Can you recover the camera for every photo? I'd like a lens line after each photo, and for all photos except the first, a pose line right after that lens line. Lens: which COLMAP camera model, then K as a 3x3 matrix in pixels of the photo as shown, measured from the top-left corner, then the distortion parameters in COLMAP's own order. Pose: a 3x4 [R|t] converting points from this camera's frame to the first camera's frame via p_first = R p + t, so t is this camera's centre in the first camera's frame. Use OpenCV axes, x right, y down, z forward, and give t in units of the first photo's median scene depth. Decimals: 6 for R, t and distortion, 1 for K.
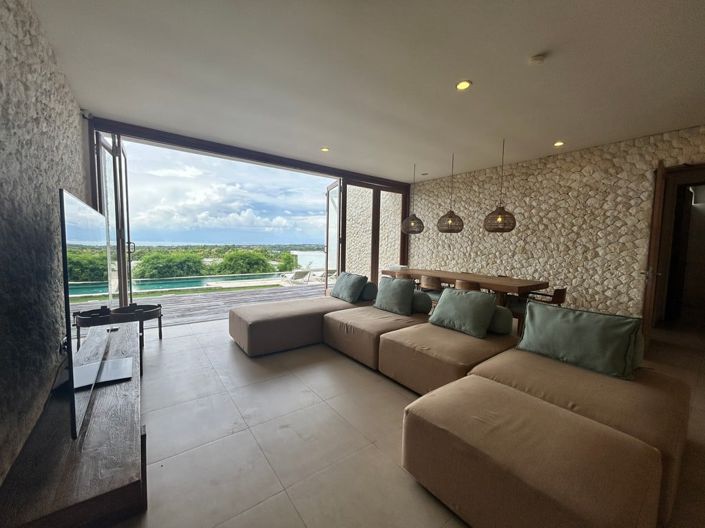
lens RADIAL K [[283.7, 0, 349.4], [0, 283.7, 265.0], [0, 0, 1]] dist [-0.001515, -0.000407]
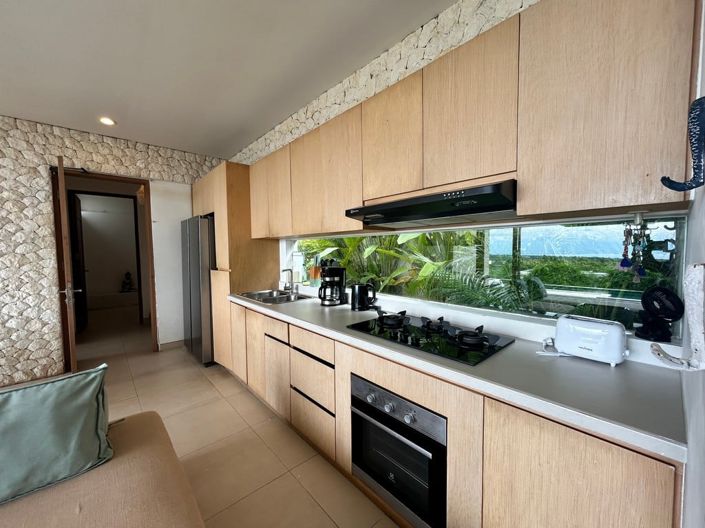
lens RADIAL K [[283.7, 0, 349.4], [0, 283.7, 265.0], [0, 0, 1]] dist [-0.001515, -0.000407]
pose [[-0.099043, -0.072197, 0.992461, 0.129398], [0.079139, 0.993634, 0.080180, -0.040694], [-0.991931, 0.086483, -0.092699, 0.208416]]
